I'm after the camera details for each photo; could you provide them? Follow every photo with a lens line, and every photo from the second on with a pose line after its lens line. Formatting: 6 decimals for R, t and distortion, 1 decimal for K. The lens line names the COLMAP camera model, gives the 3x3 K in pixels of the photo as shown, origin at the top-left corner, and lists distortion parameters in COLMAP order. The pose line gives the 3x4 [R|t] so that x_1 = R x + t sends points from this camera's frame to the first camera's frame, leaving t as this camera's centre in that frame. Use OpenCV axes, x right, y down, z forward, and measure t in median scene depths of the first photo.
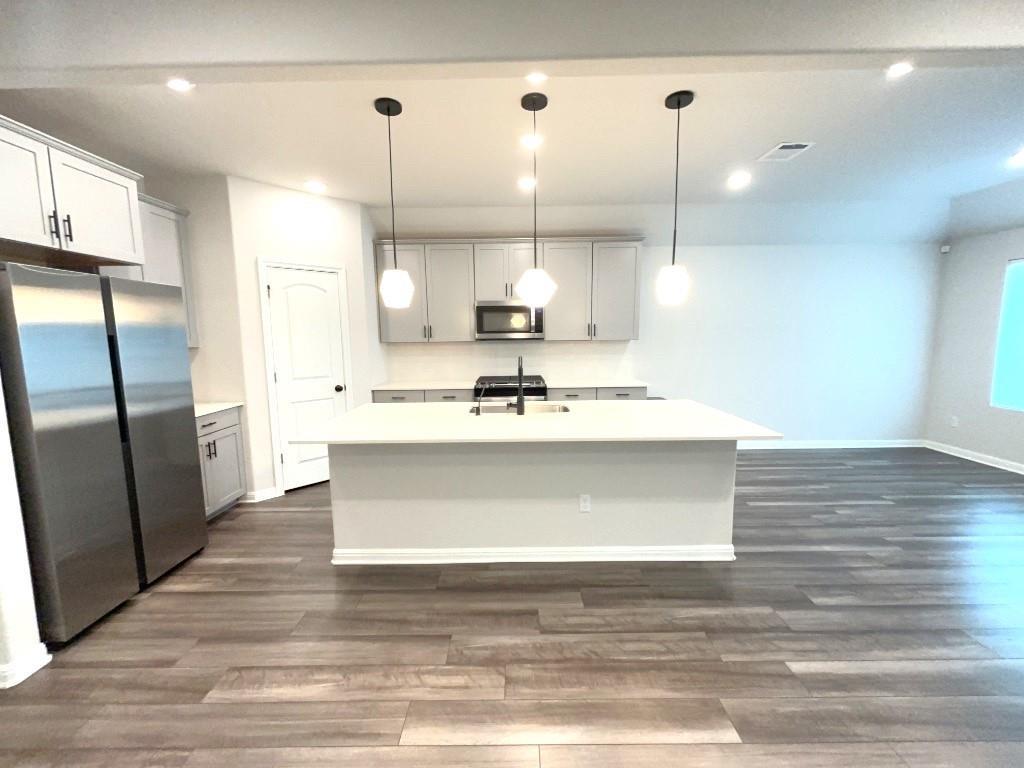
lens RADIAL K [[412.0, 0, 511.6], [0, 412.0, 382.1], [0, 0, 1]] dist [0.000761, 0.000147]
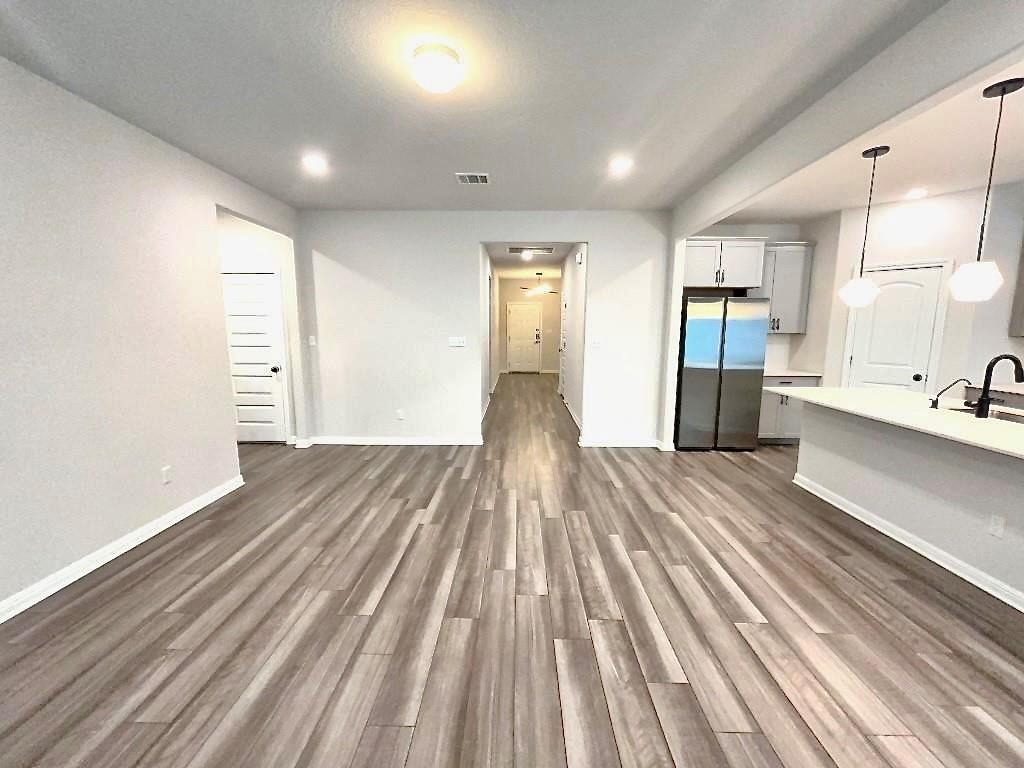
lens RADIAL K [[412.0, 0, 511.6], [0, 412.0, 382.1], [0, 0, 1]] dist [0.000761, 0.000147]
pose [[-0.014132, 0.148770, -0.988771, 1.172778], [-0.120442, 0.981416, 0.149384, -0.010655], [0.992620, 0.121201, 0.004049, -0.063272]]
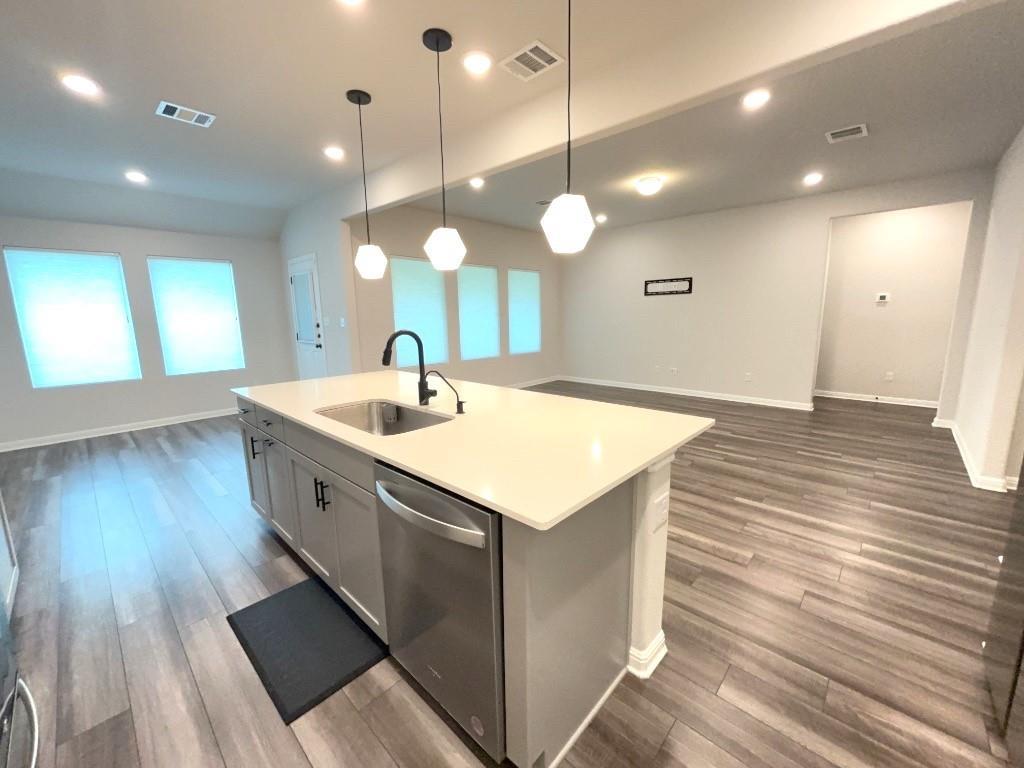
lens RADIAL K [[412.0, 0, 511.6], [0, 412.0, 382.1], [0, 0, 1]] dist [0.000761, 0.000147]
pose [[-0.731644, -0.092233, 0.675419, -0.776227], [0.105630, 0.963498, 0.245995, -0.171873], [-0.673454, 0.251325, -0.695195, 1.780479]]
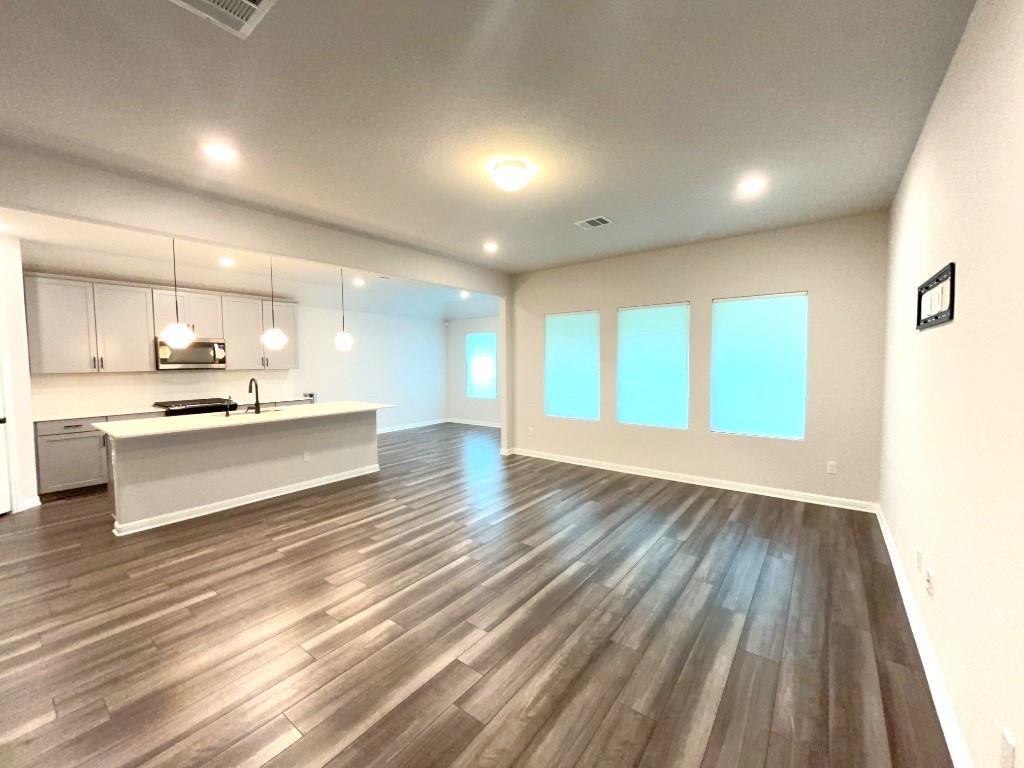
lens RADIAL K [[412.0, 0, 511.6], [0, 412.0, 382.1], [0, 0, 1]] dist [0.000761, 0.000147]
pose [[0.607344, -0.034546, 0.793688, -0.831405], [0.096224, 0.994898, -0.030328, 0.128856], [-0.788590, 0.094792, 0.607569, -1.006400]]
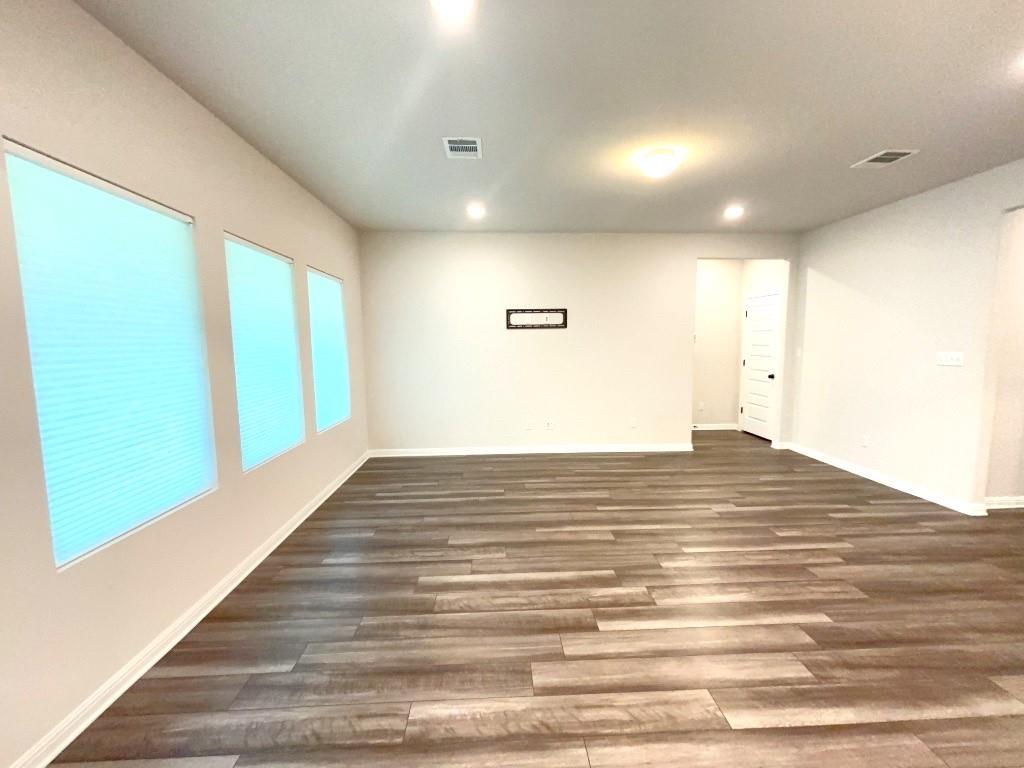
lens RADIAL K [[412.0, 0, 511.6], [0, 412.0, 382.1], [0, 0, 1]] dist [0.000761, 0.000147]
pose [[-0.998520, 0.025330, -0.048129, 0.728121], [0.014248, 0.975848, 0.217987, -0.142681], [0.052488, 0.216979, -0.974764, 1.103906]]
